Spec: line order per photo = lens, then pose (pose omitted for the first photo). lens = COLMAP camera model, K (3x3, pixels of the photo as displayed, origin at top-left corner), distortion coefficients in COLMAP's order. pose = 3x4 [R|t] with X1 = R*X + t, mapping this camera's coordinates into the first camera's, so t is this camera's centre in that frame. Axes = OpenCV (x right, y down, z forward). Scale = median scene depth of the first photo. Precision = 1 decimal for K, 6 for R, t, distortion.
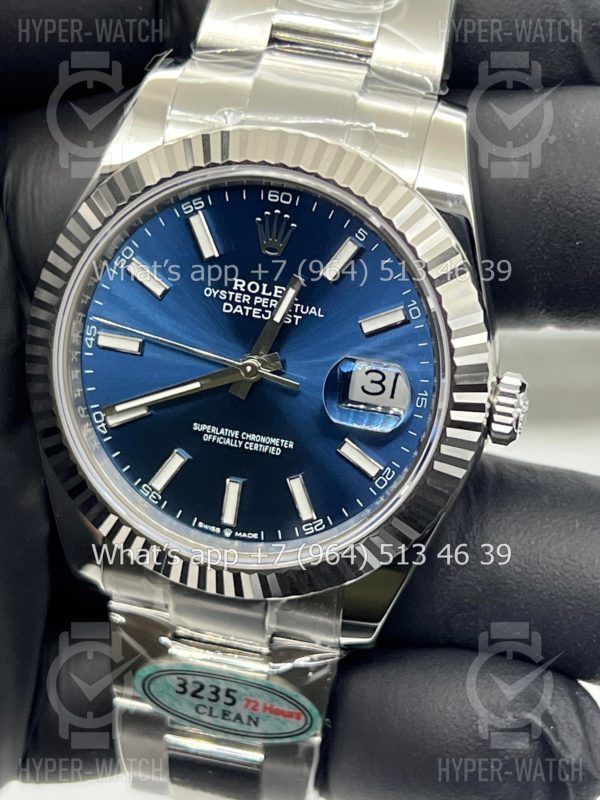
lens RADIAL K [[1880.9, 0, 299.6], [0, 1880.9, 383.1], [0, 0, 1]] dist [0.228025, -0.027508]
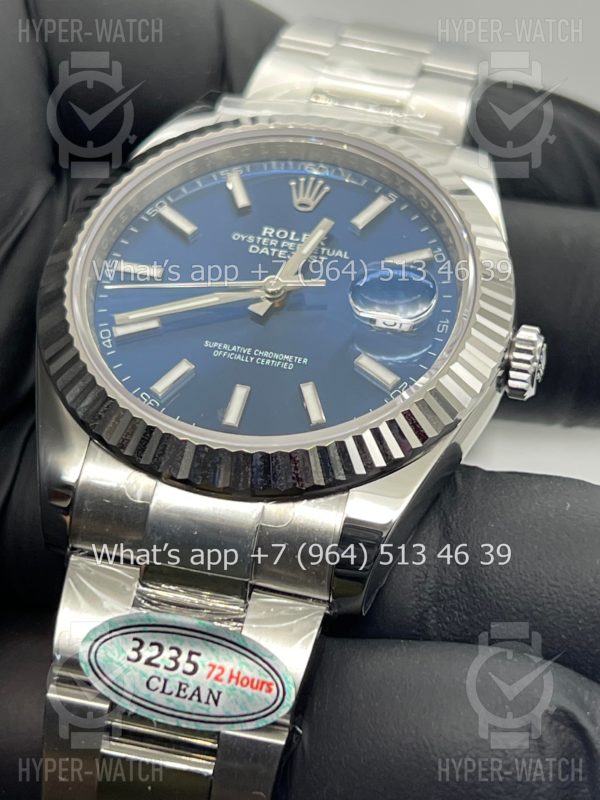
lens RADIAL K [[1871.7, 0, 300.3], [0, 1871.7, 388.2], [0, 0, 1]] dist [0.298369, -5.151321]
pose [[0.986404, 0.153188, 0.059496, -0.061924], [-0.072963, 0.732640, -0.676694, 0.693817], [-0.147251, 0.663153, 0.733856, 0.300857]]
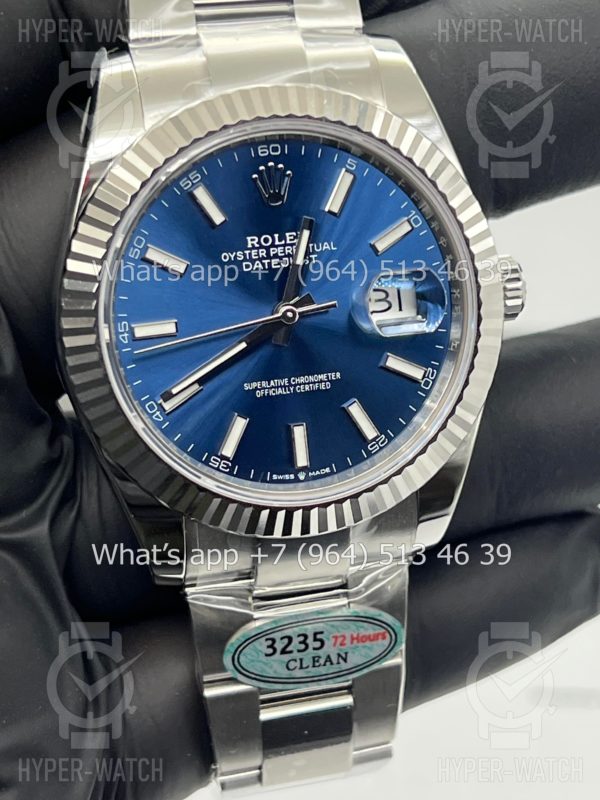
lens RADIAL K [[1880.9, 0, 299.6], [0, 1880.9, 383.1], [0, 0, 1]] dist [0.228025, -0.027508]
pose [[0.892763, -0.281073, 0.352097, -0.396470], [0.302707, 0.953060, -0.006720, 0.037359], [-0.333681, 0.112581, 0.935939, 0.017445]]
